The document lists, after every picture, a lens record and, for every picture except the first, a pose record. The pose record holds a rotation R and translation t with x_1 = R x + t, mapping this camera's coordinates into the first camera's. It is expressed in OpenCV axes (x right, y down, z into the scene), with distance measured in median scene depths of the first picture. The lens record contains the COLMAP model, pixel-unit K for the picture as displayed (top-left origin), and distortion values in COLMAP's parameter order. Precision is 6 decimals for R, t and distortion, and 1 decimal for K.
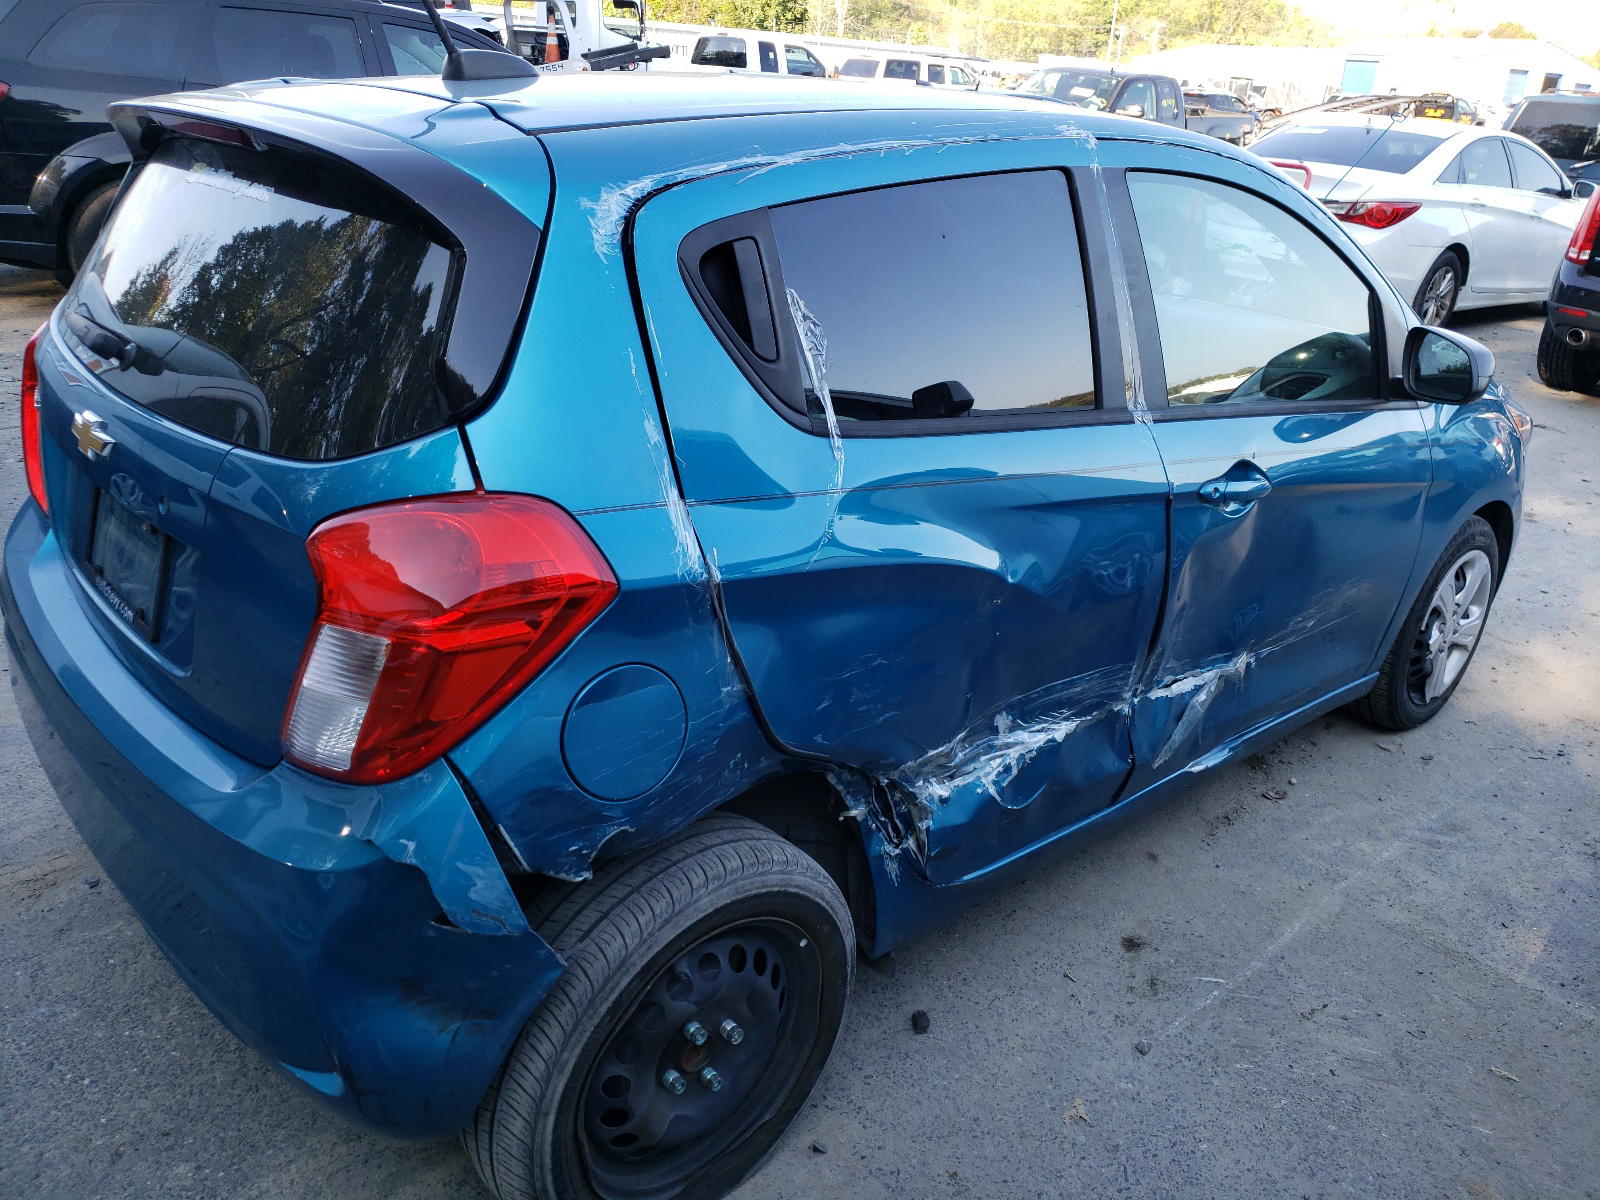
lens RADIAL K [[1215.1, 0, 800.0], [0, 1215.1, 564.5], [0, 0, 1]] dist [0.021439, -0.005500]
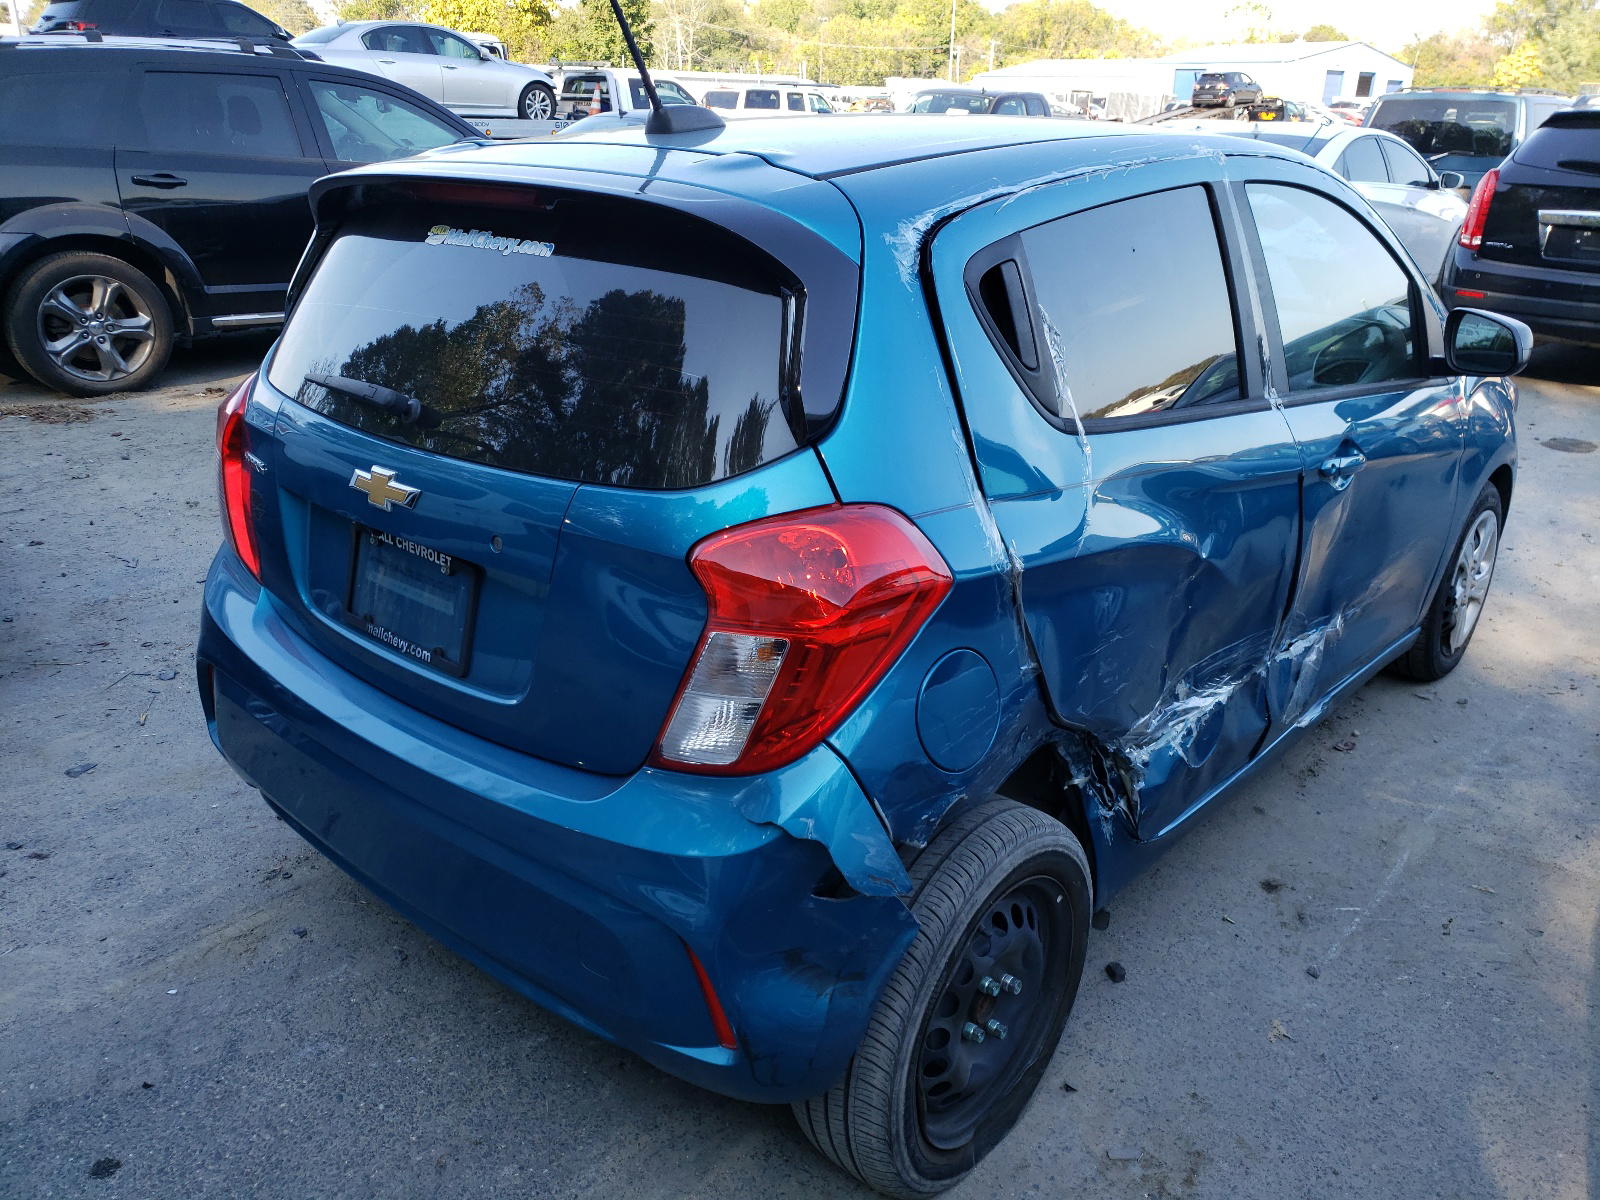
lens RADIAL K [[1211.5, 0, 800.0], [0, 1211.5, 600.0], [0, 0, 1]] dist [0.009373, 0.008003]
pose [[0.992687, -0.086262, 0.084449, -0.274788], [0.085884, 0.996272, 0.008112, 0.011107], [-0.084834, -0.000799, 0.996395, -0.066851]]
